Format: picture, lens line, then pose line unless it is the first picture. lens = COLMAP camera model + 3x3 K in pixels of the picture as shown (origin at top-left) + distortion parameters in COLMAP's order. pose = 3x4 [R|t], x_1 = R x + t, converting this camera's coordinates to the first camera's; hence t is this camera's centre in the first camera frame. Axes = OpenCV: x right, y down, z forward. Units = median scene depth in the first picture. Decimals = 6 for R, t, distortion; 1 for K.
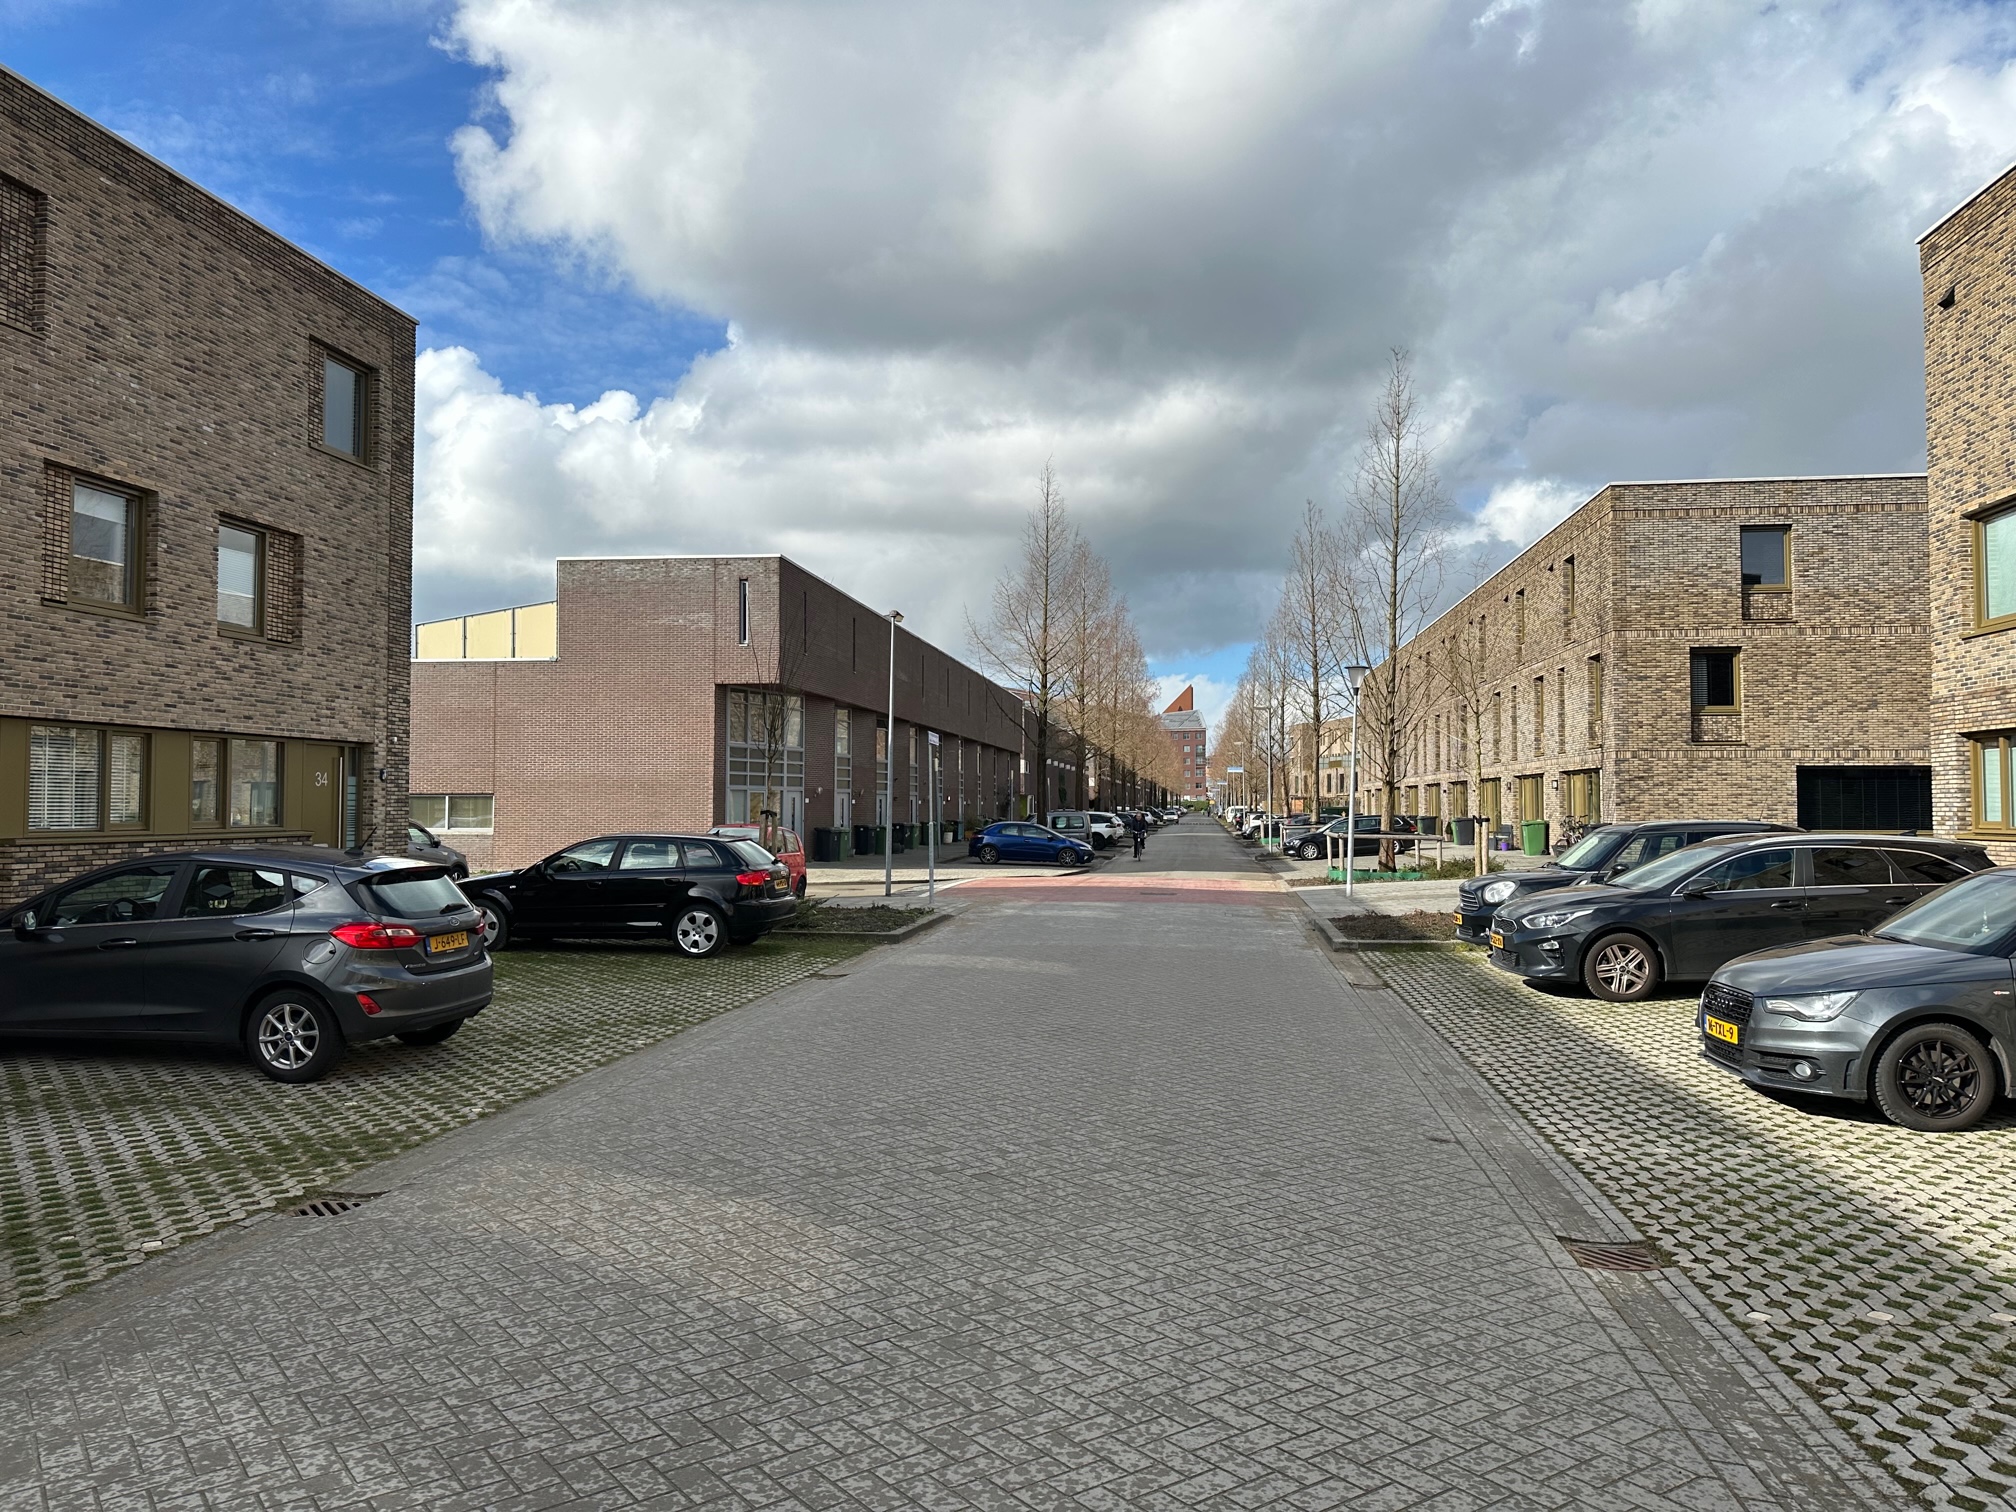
lens RADIAL K [[1416.0, 0, 1000.9], [0, 1416.0, 751.6], [0, 0, 1]] dist [0.051891, -0.056582]
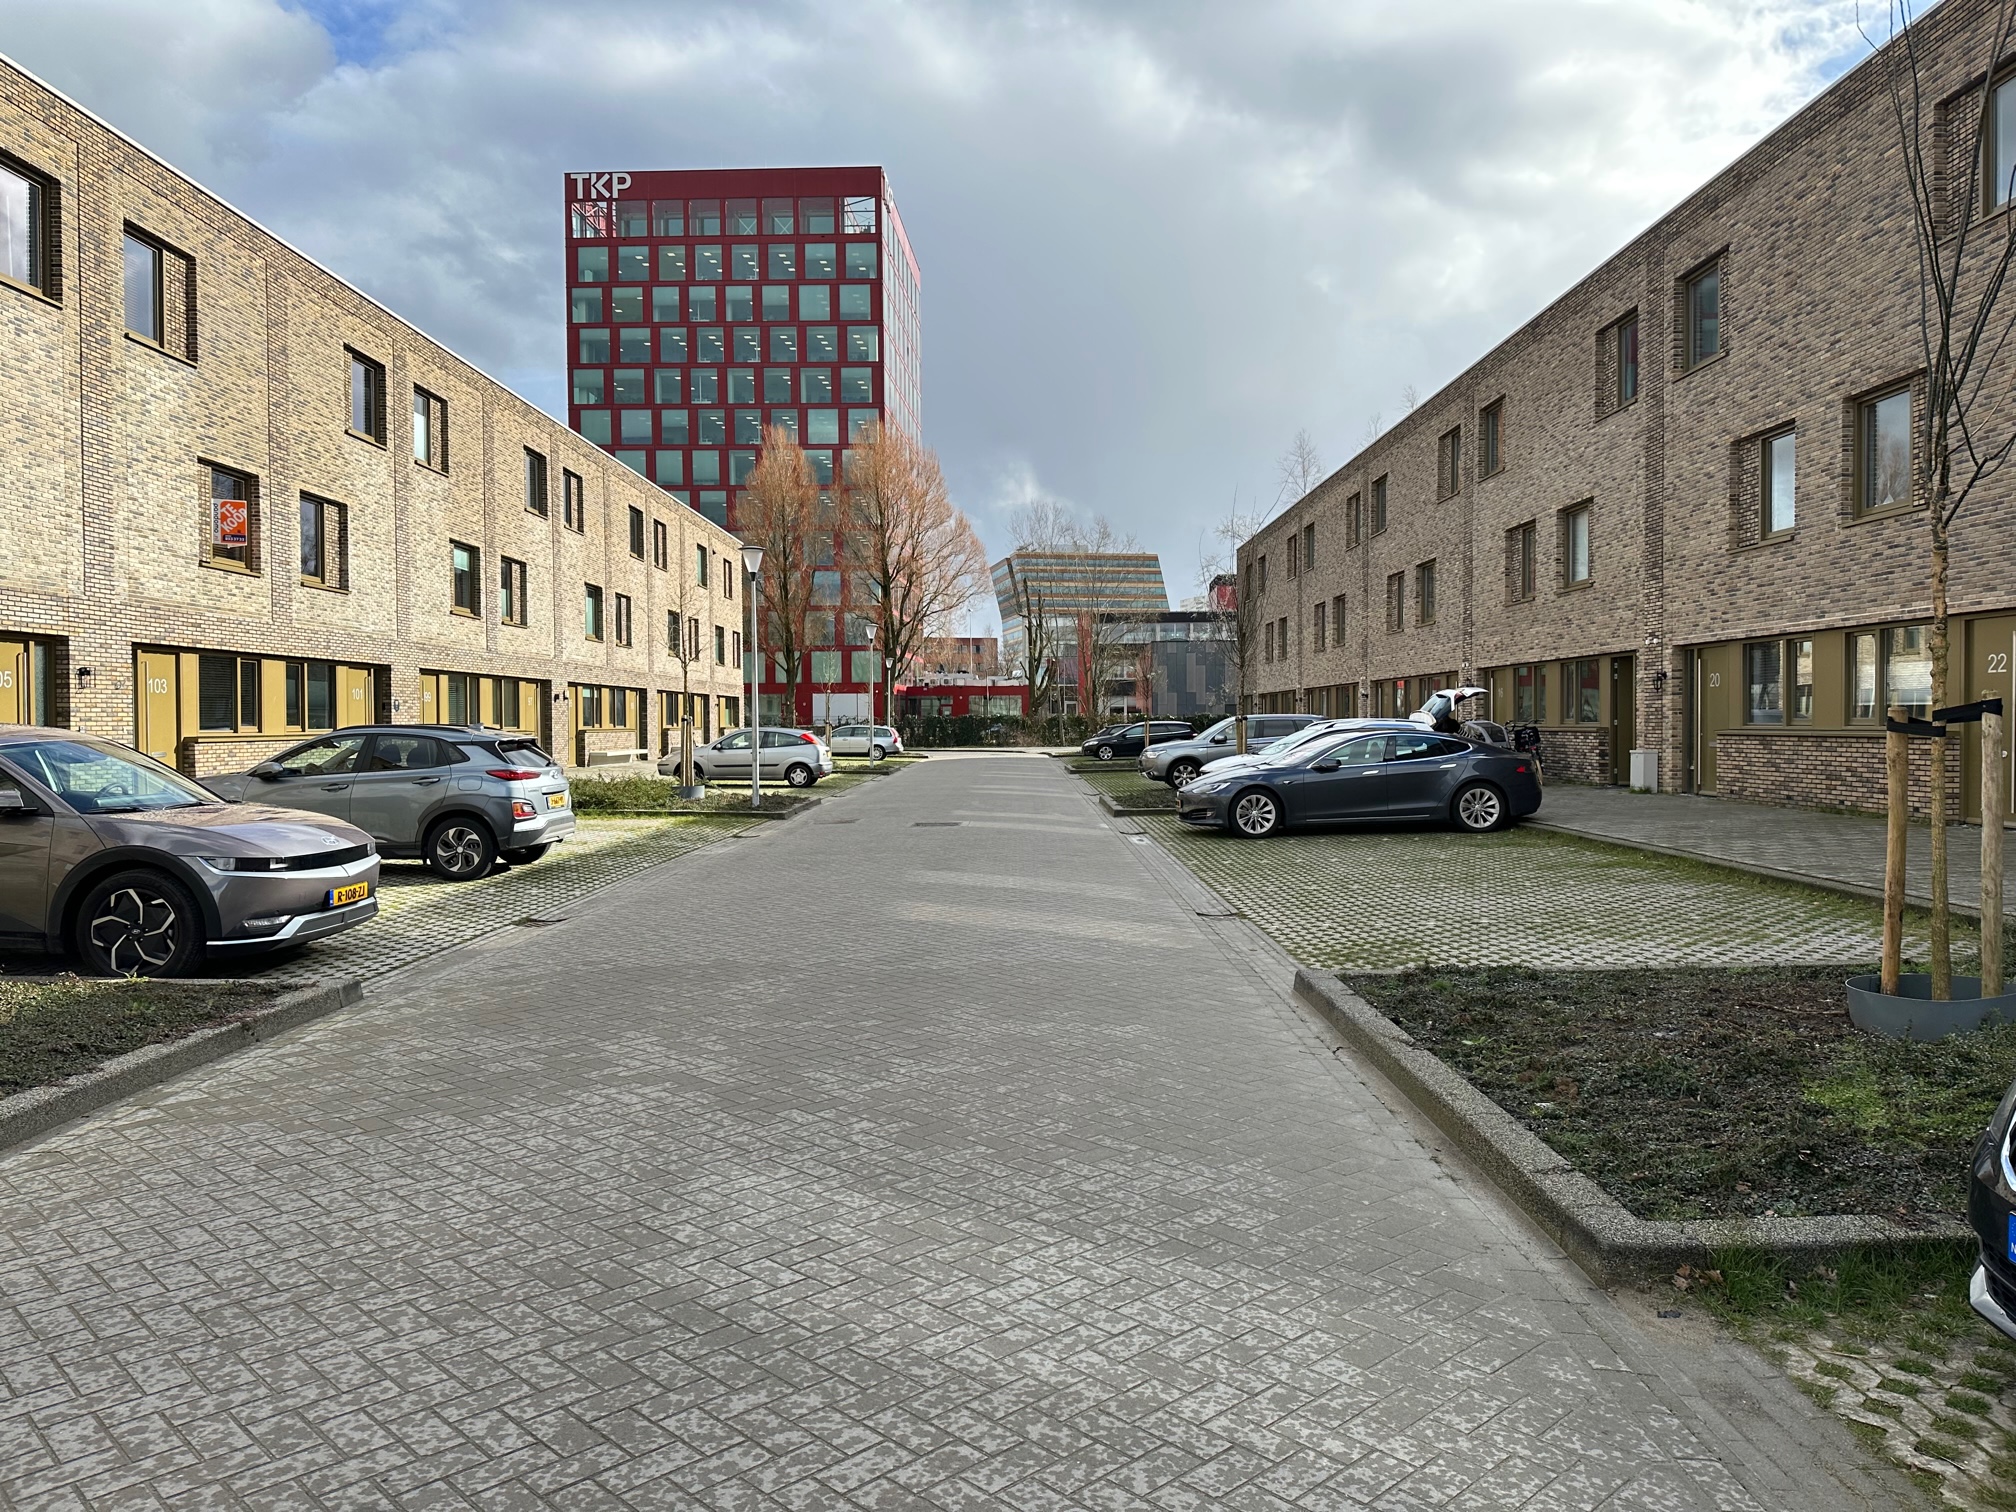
lens RADIAL K [[1416.0, 0, 1000.9], [0, 1416.0, 751.6], [0, 0, 1]] dist [0.051891, -0.056582]
pose [[-0.991298, 0.007717, -0.131413, -0.329326], [0.010683, 0.999704, -0.021875, 0.122134], [0.131206, -0.023089, -0.991086, 1.853937]]
